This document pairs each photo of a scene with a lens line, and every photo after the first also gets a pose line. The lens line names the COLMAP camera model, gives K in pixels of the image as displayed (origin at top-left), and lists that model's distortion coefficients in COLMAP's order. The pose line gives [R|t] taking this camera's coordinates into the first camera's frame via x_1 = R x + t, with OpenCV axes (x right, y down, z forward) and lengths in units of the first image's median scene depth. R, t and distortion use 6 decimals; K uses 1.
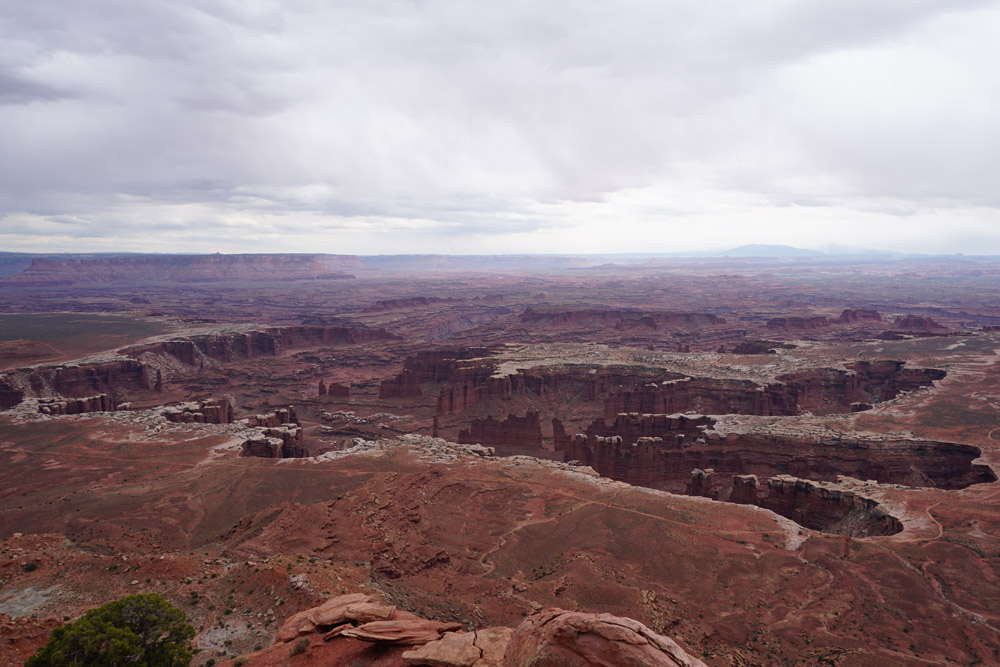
lens RADIAL K [[695.1, 0, 495.2], [0, 695.1, 323.3], [0, 0, 1]] dist [-0.025311, 0.031287]
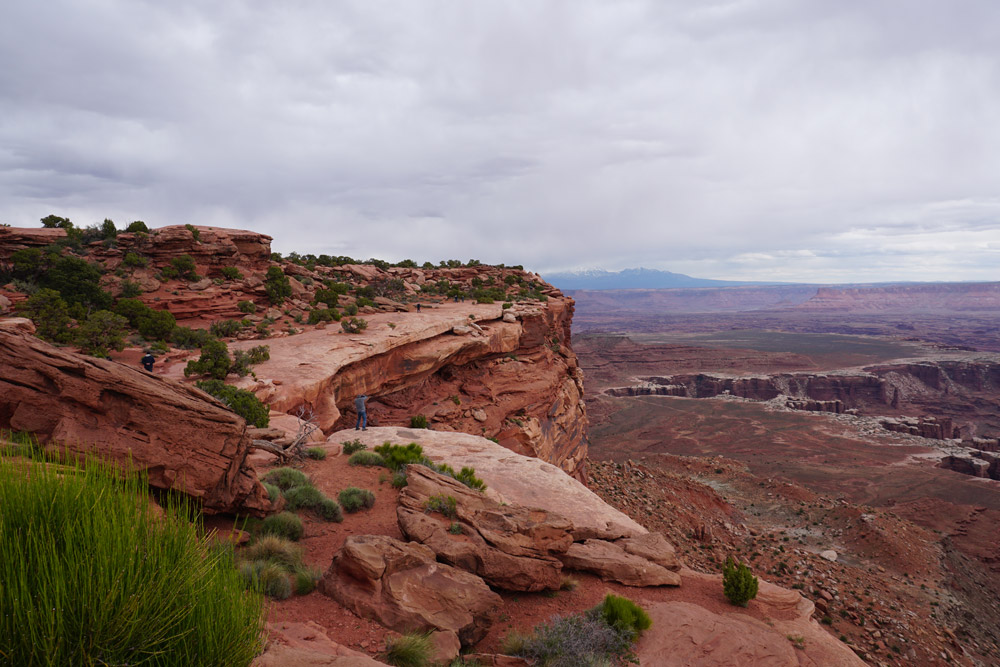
lens RADIAL K [[695.1, 0, 495.2], [0, 695.1, 323.3], [0, 0, 1]] dist [-0.025311, 0.031287]
pose [[0.495982, 0.028612, -0.867861, 0.144346], [-0.067251, 0.997721, -0.005540, 0.015828], [0.865725, 0.061113, 0.496776, -0.086476]]
